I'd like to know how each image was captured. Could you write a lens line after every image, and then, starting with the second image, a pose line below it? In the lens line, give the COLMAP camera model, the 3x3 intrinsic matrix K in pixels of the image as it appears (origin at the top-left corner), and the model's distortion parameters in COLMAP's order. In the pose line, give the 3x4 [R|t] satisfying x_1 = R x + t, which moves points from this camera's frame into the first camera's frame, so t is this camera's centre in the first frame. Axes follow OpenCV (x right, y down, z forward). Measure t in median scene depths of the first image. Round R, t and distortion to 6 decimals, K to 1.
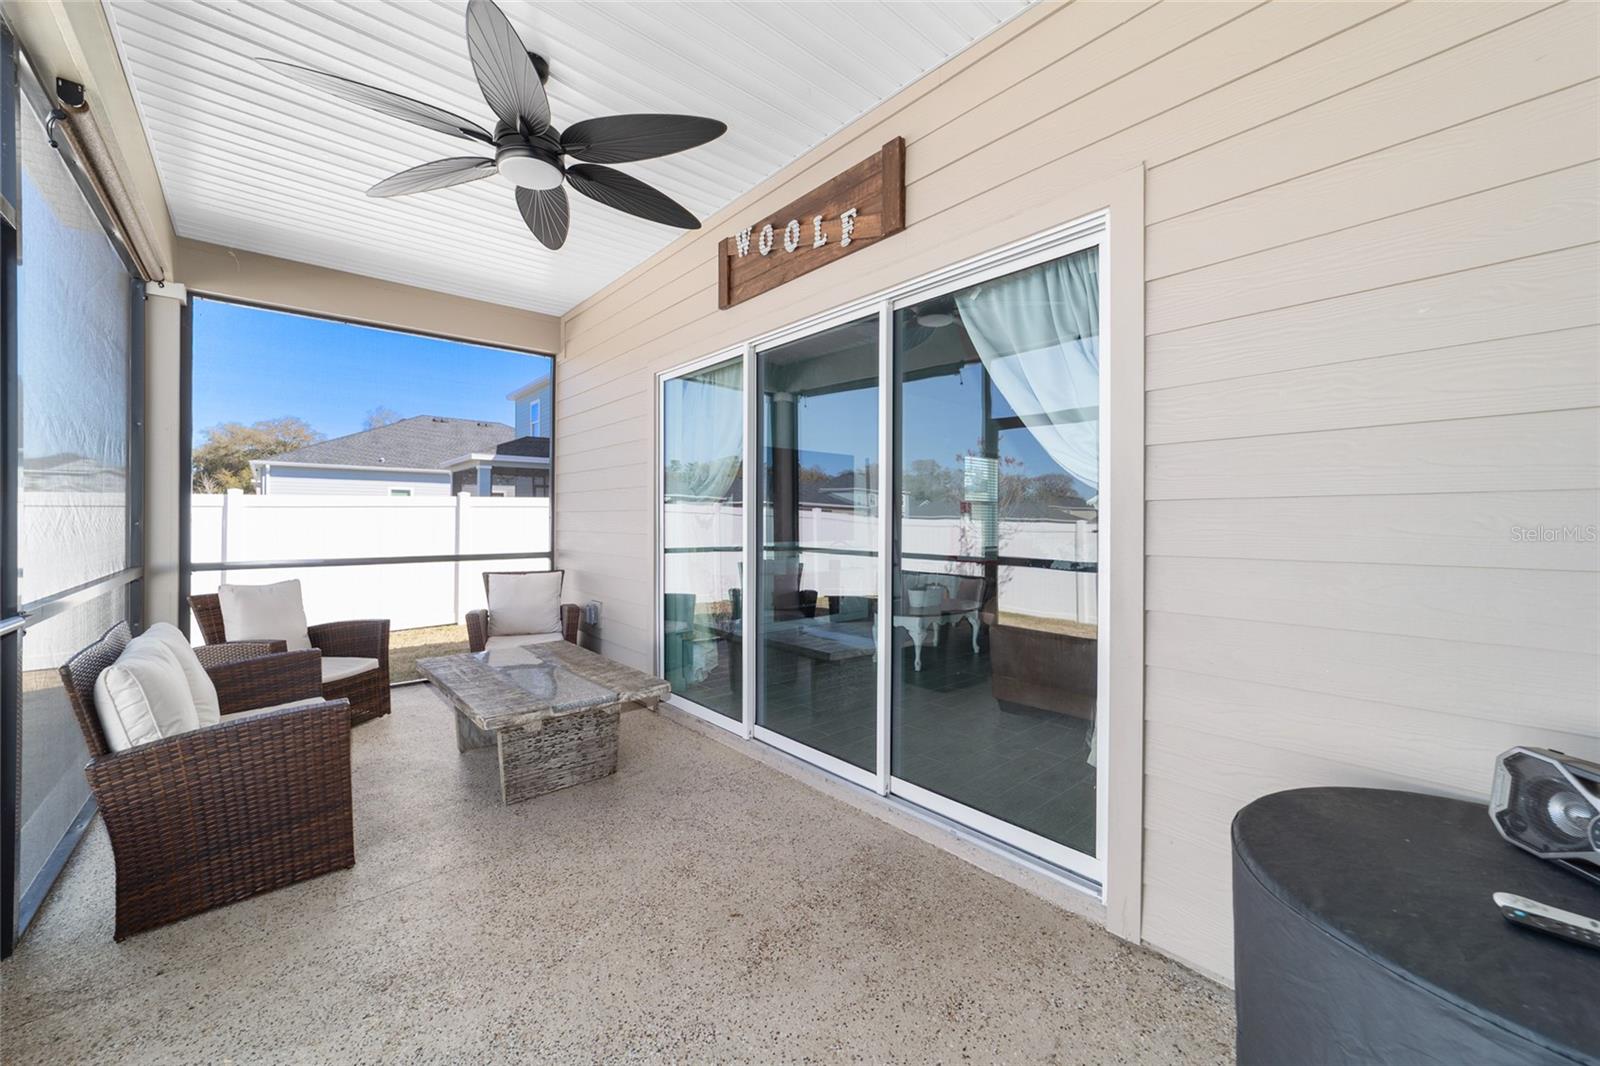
lens RADIAL K [[620.5, 0, 791.4], [0, 620.5, 514.4], [0, 0, 1]] dist [-0.016606, 0.007635]
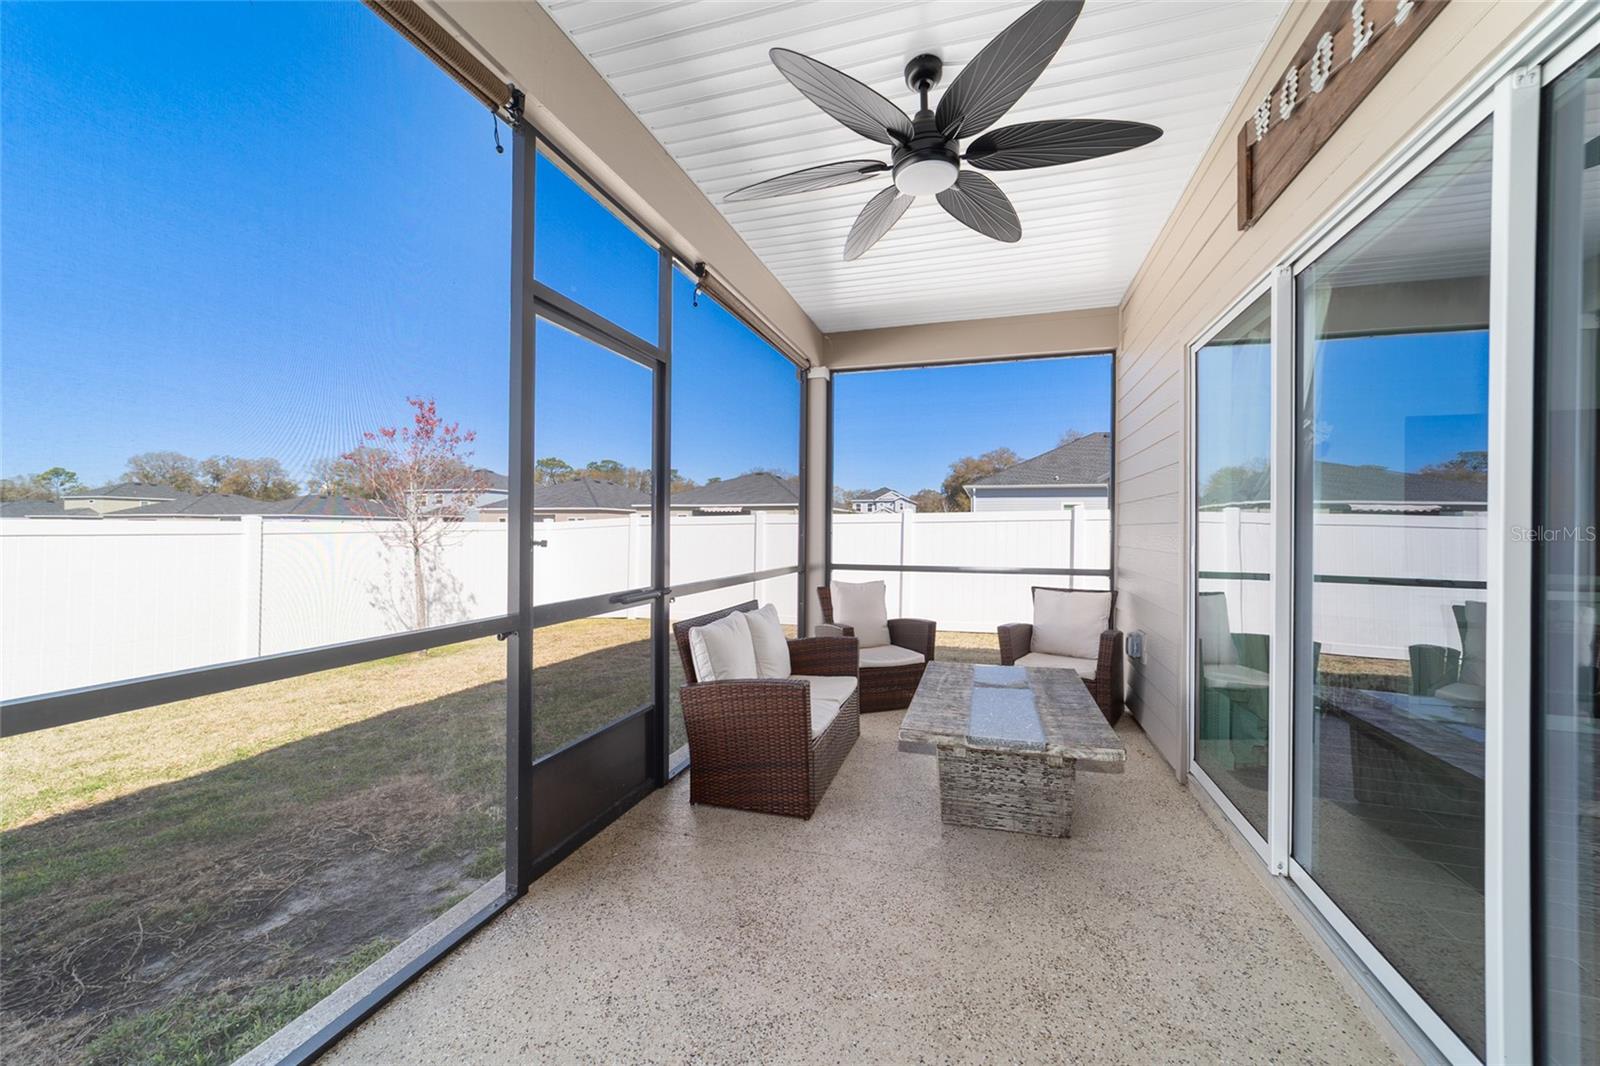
lens RADIAL K [[614.9, 0, 795.0], [0, 614.9, 524.9], [0, 0, 1]] dist [-0.015361, 0.007375]
pose [[0.526757, -0.006242, -0.849993, 0.233233], [0.003206, 0.999981, -0.005357, -0.002472], [0.850010, 0.000096, 0.526766, 0.258774]]
